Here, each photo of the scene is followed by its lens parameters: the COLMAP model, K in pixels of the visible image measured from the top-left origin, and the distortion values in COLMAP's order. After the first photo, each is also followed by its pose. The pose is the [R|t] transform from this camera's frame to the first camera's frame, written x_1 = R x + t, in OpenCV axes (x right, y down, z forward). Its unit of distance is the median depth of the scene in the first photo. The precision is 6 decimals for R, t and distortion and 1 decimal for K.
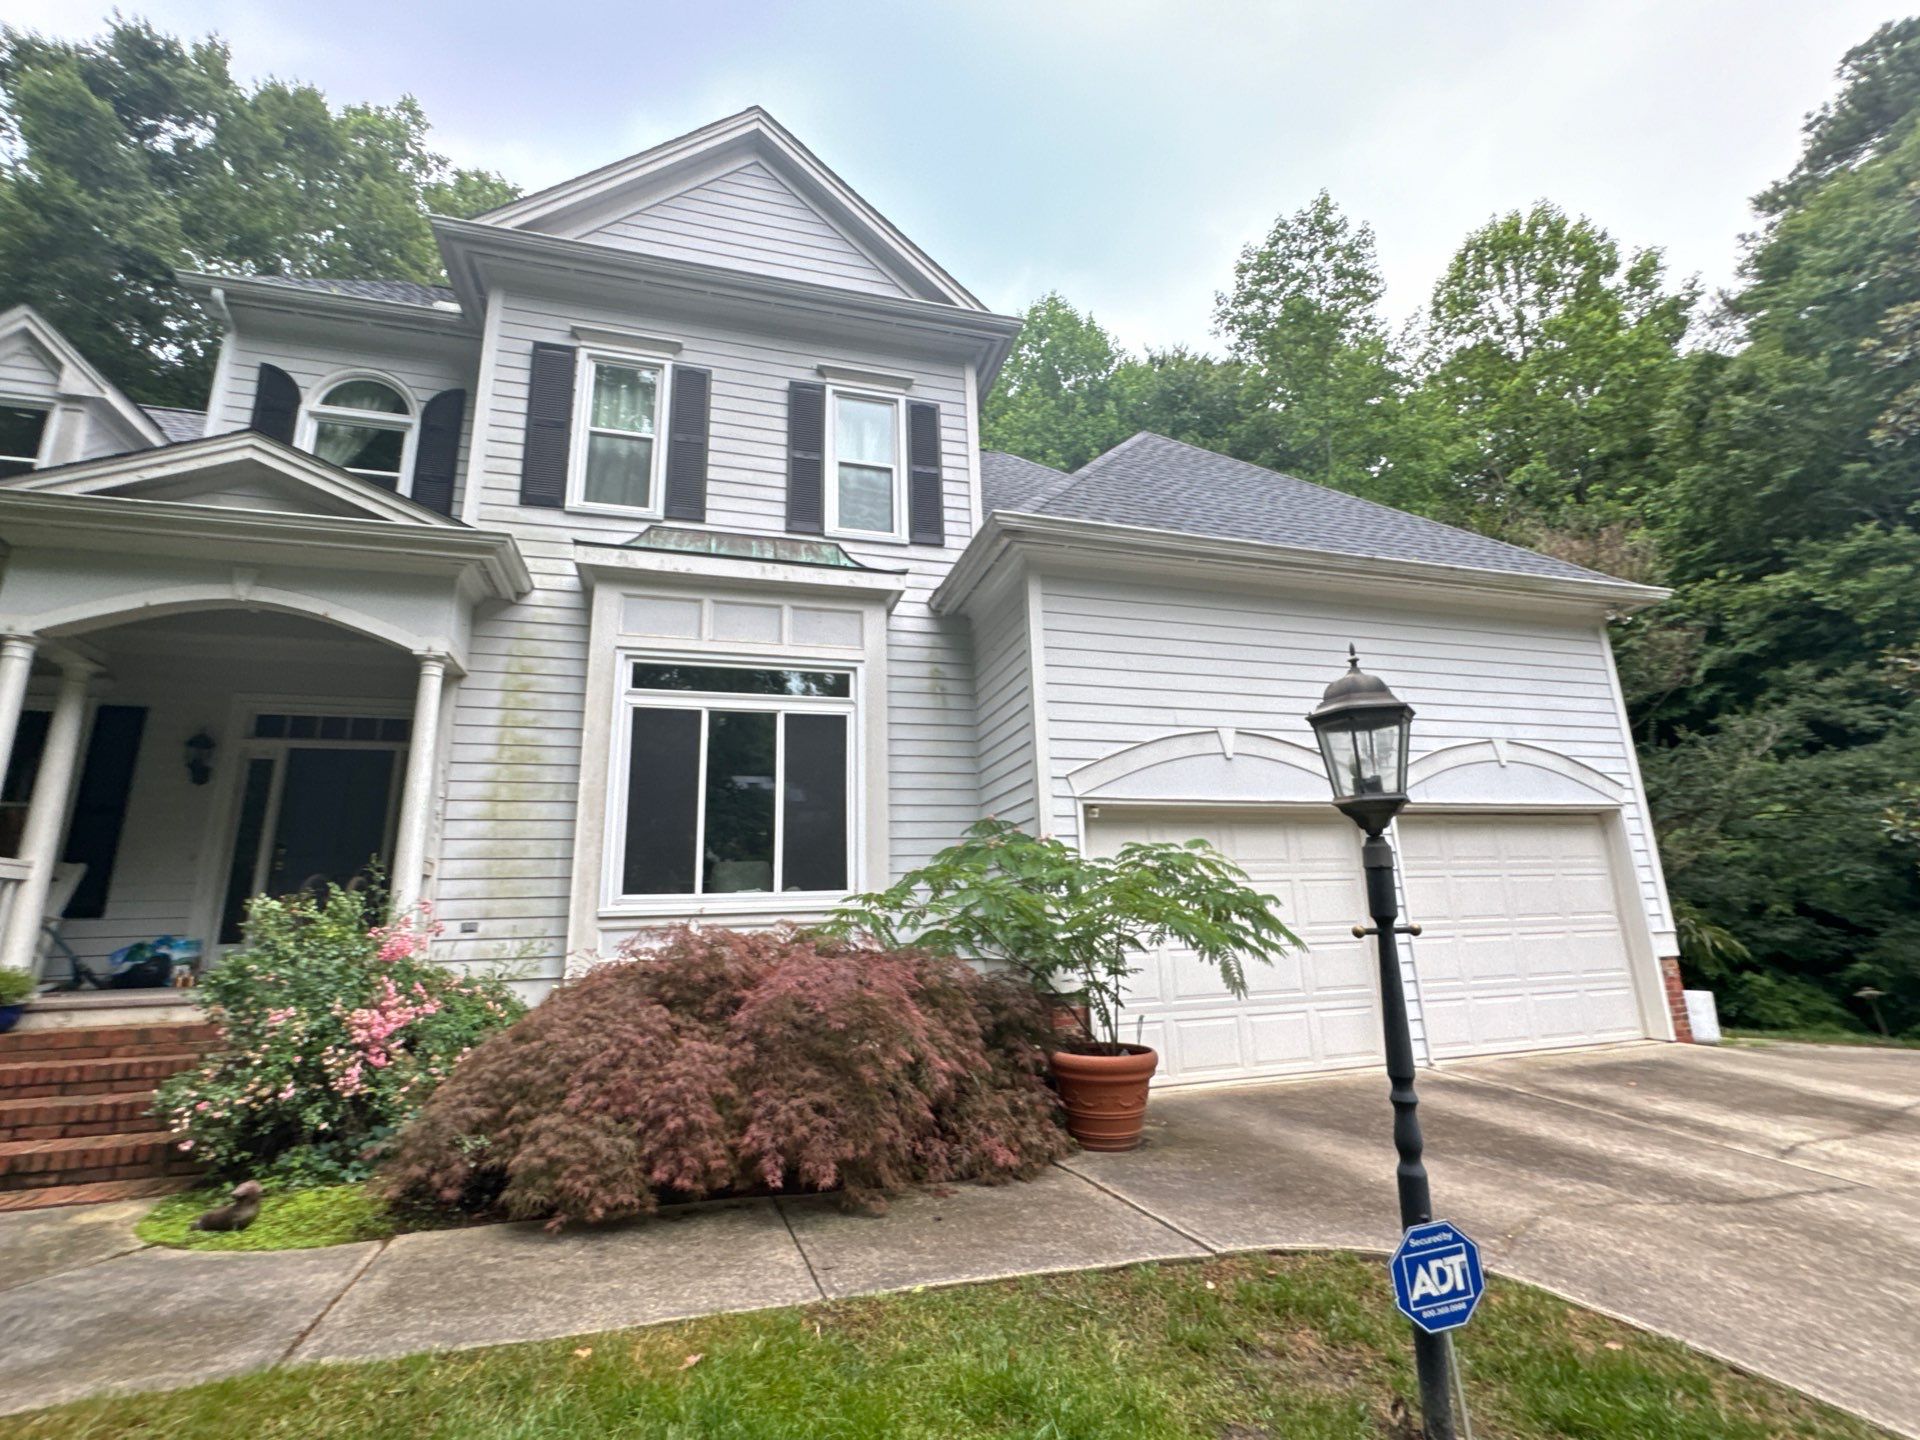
lens RADIAL K [[876.3, 0, 964.9], [0, 876.3, 714.6], [0, 0, 1]] dist [-0.001259, -0.000408]
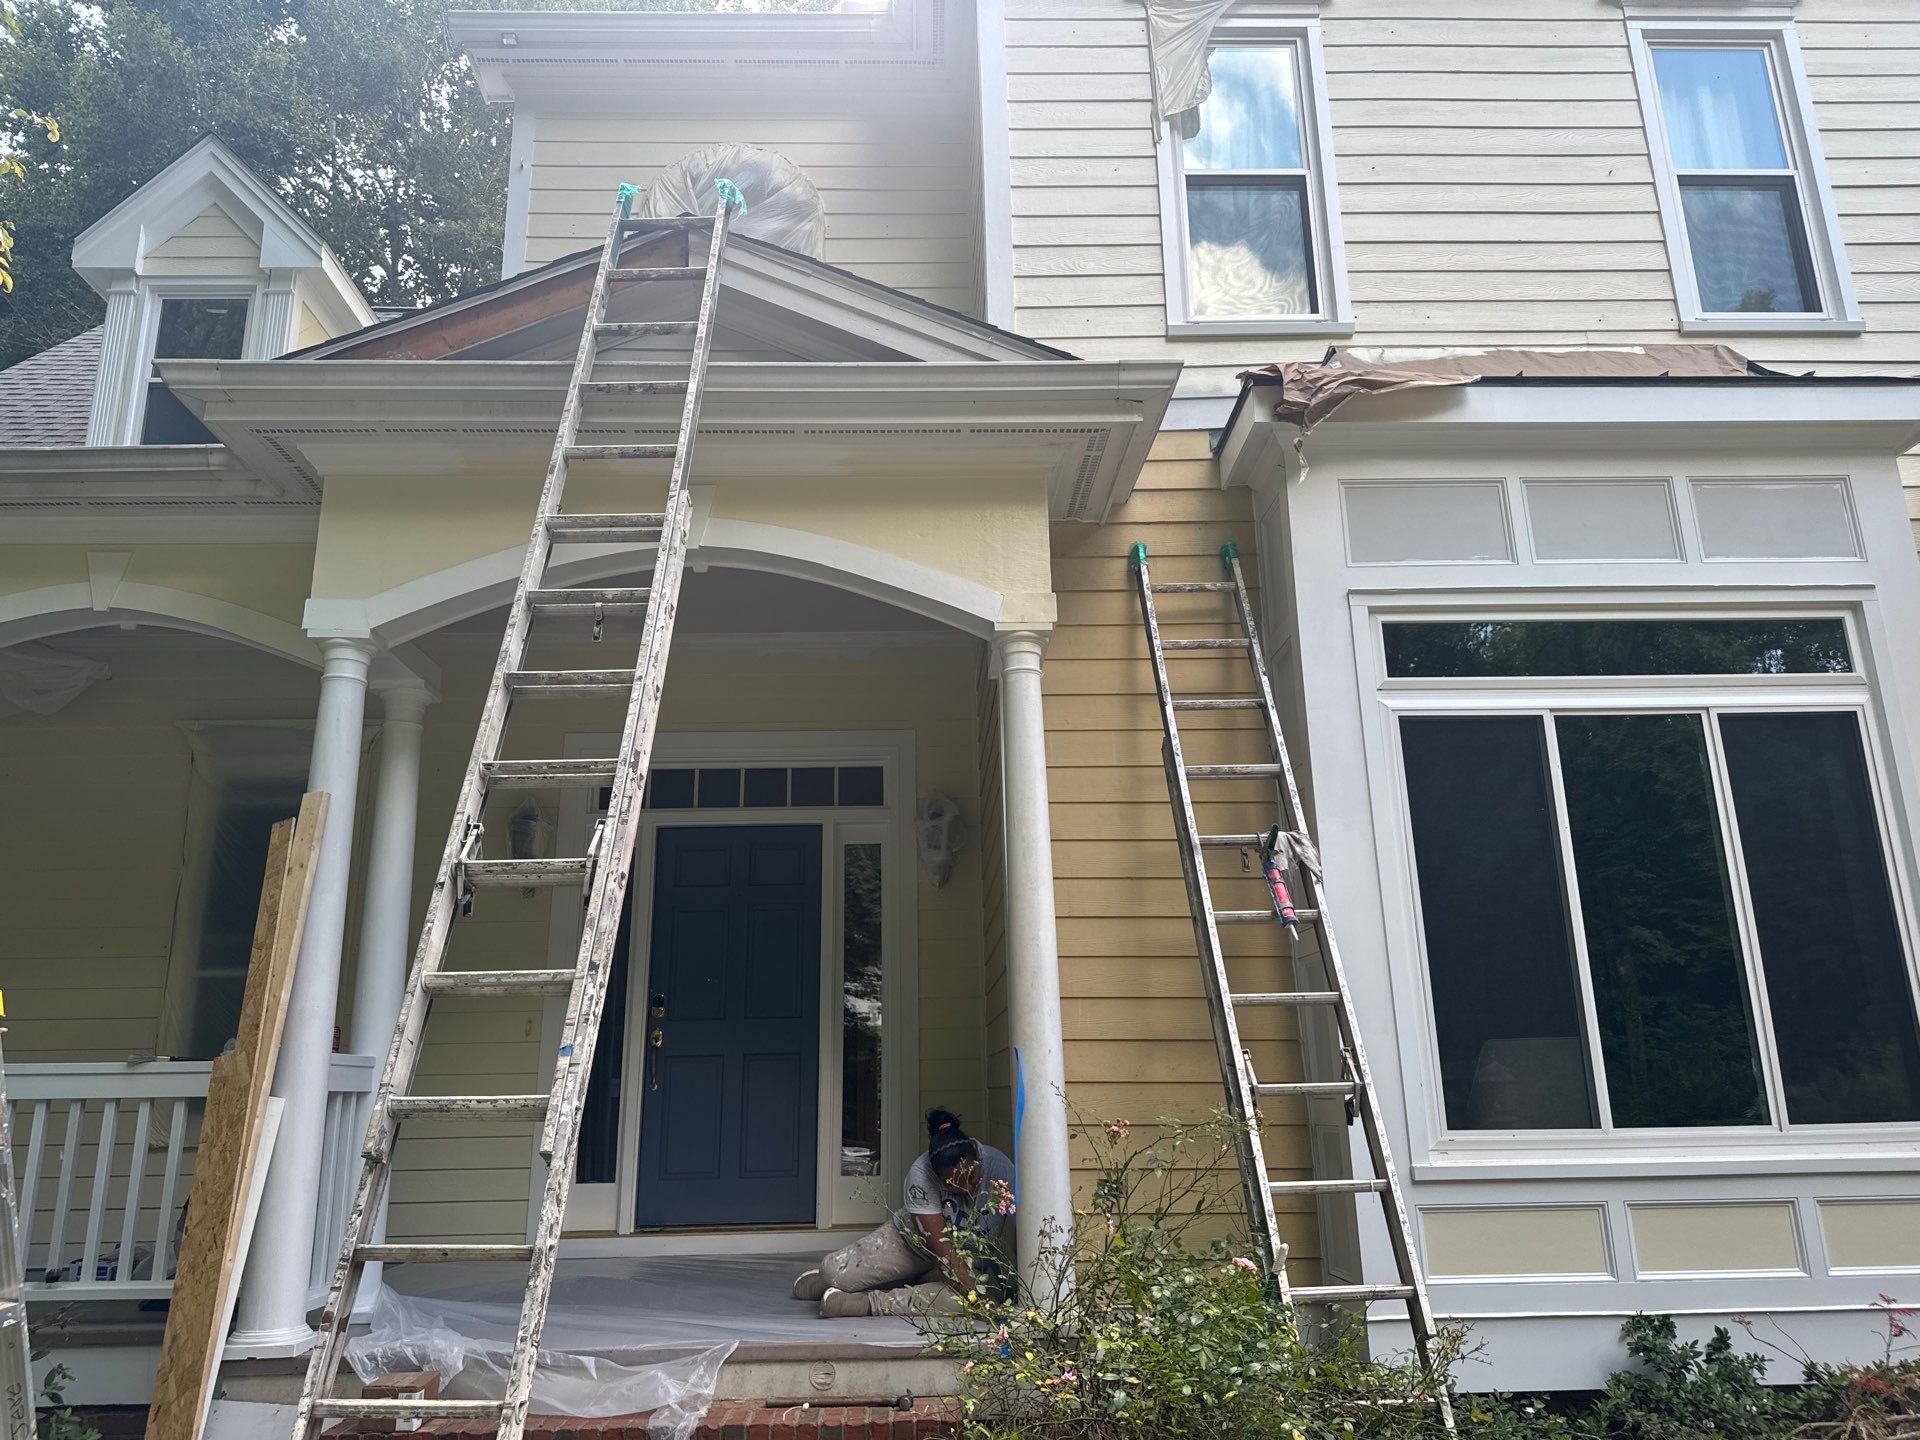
lens RADIAL K [[1361.4, 0, 942.4], [0, 1361.4, 725.0], [0, 0, 1]] dist [0.081271, -0.099155]
pose [[0.963551, -0.052733, -0.262276, -0.412401], [0.049886, 0.998601, -0.017509, -0.003574], [0.262833, 0.003787, 0.964834, 0.225036]]
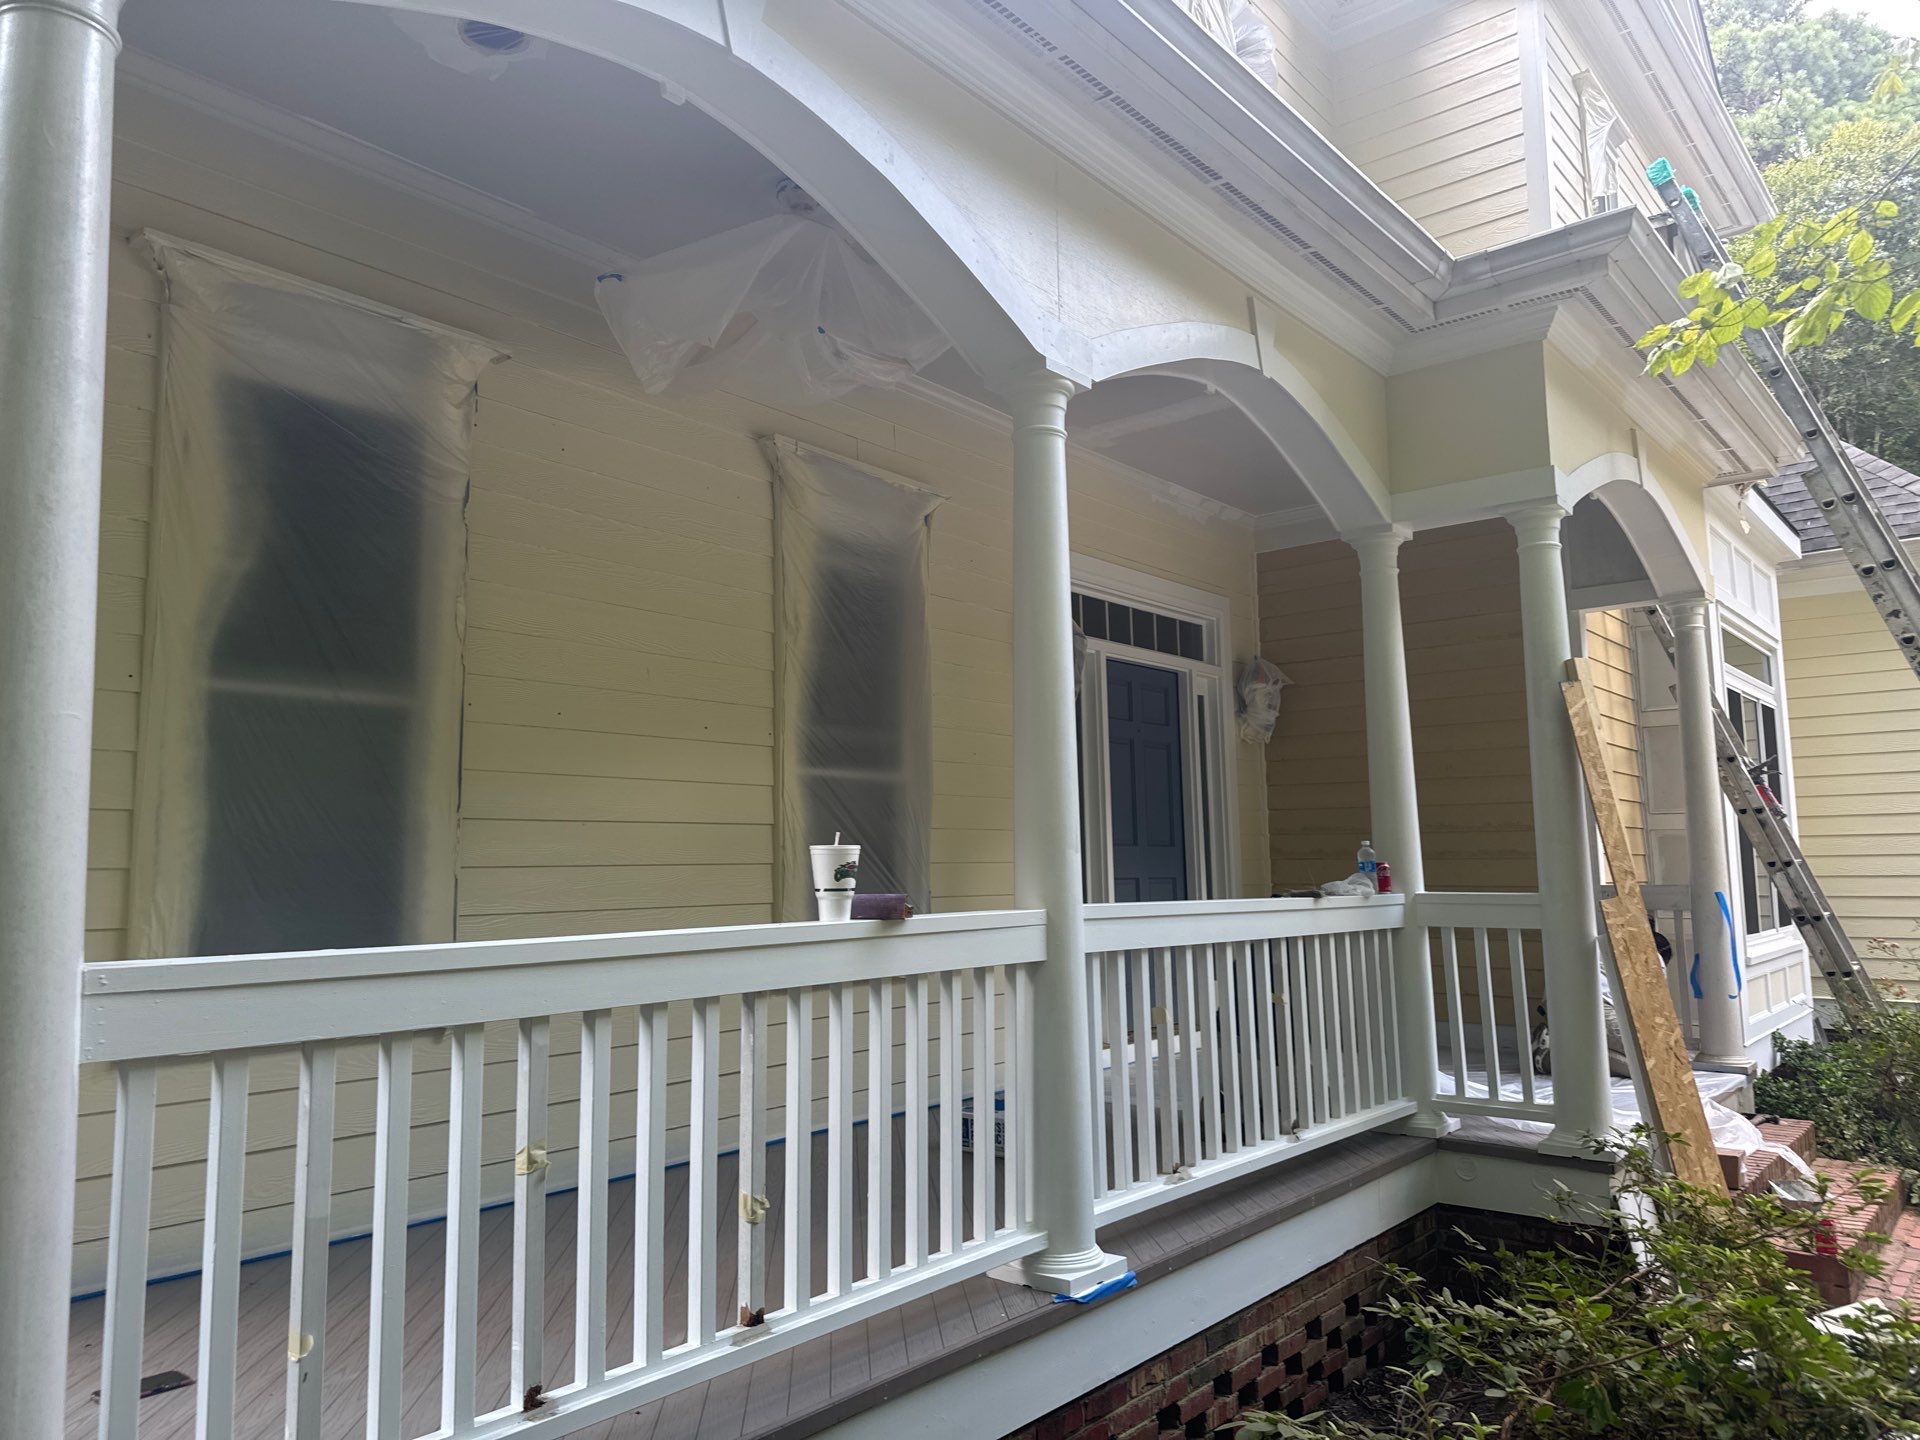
lens RADIAL K [[1373.7, 0, 960.2], [0, 1373.7, 717.5], [0, 0, 1]] dist [-0.003385, -0.005975]
pose [[0.829851, 0.090063, 0.550669, -1.523320], [-0.158018, 0.984420, 0.077126, 0.027021], [-0.535143, -0.151019, 0.831153, 0.358662]]
